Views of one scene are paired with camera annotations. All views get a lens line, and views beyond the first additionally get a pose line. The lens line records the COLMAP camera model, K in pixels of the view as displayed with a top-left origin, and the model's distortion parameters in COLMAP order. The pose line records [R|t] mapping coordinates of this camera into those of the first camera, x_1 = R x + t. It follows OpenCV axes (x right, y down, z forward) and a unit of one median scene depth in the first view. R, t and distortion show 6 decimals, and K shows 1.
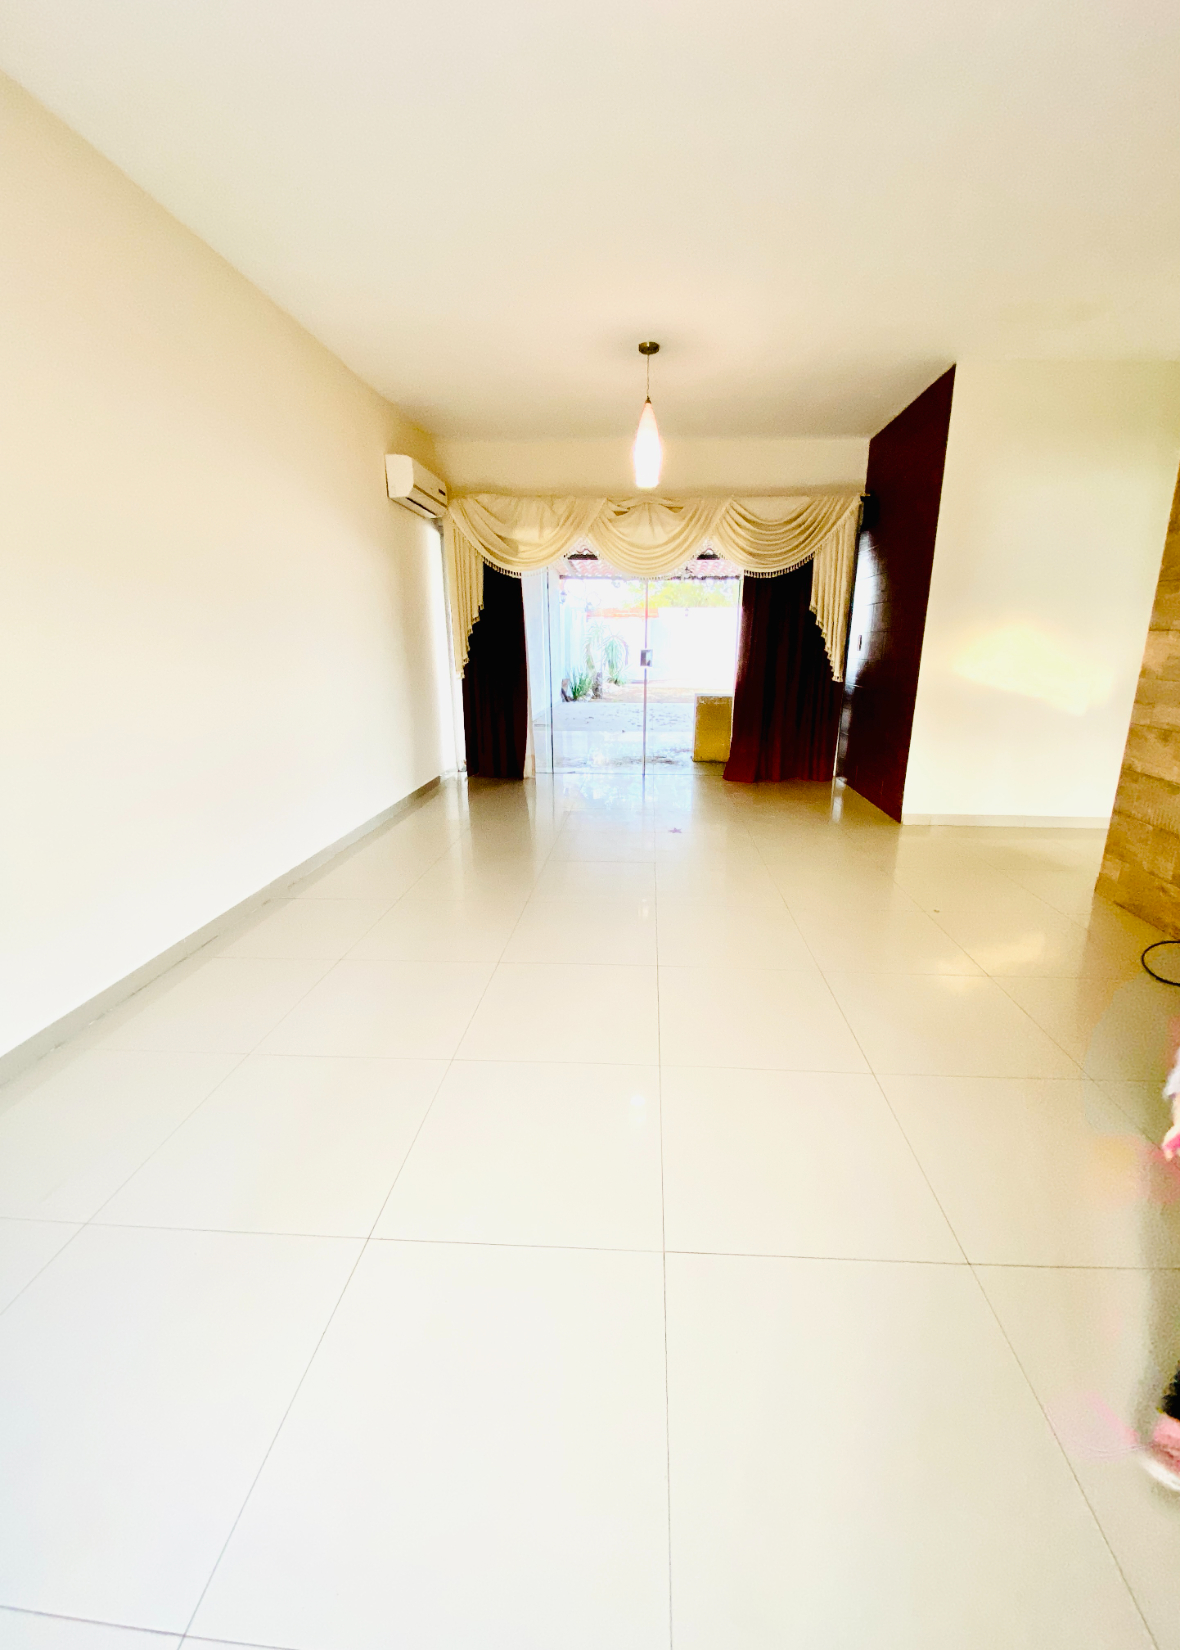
lens RADIAL K [[671.3, 0, 590.0], [0, 671.3, 825.0], [0, 0, 1]] dist [0.000028, 0.000004]
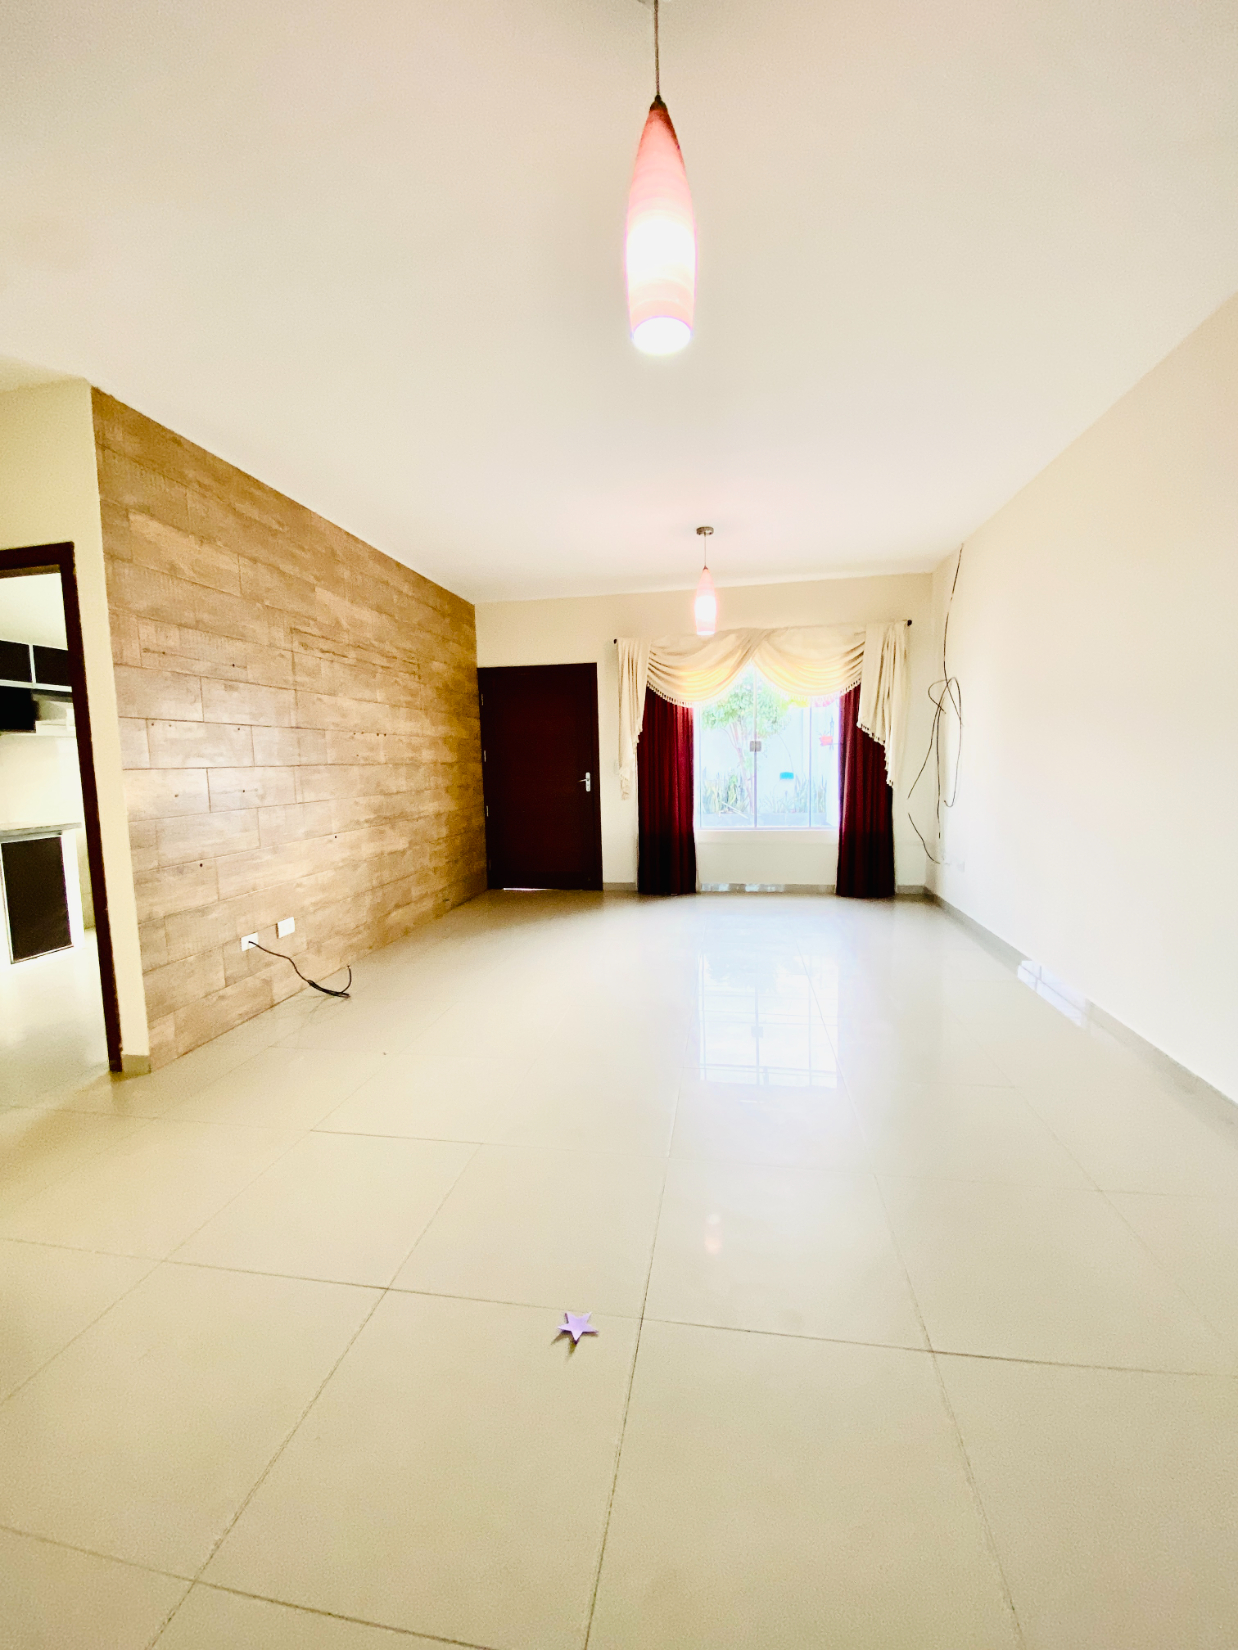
lens RADIAL K [[677.1, 0, 619.0], [0, 677.1, 825.0], [0, 0, 1]] dist [-0.008802, -0.000990]
pose [[-0.996782, 0.018522, 0.077986, 0.124162], [0.045900, 0.929521, 0.365903, -0.526201], [-0.065712, 0.368305, -0.927380, 1.846842]]
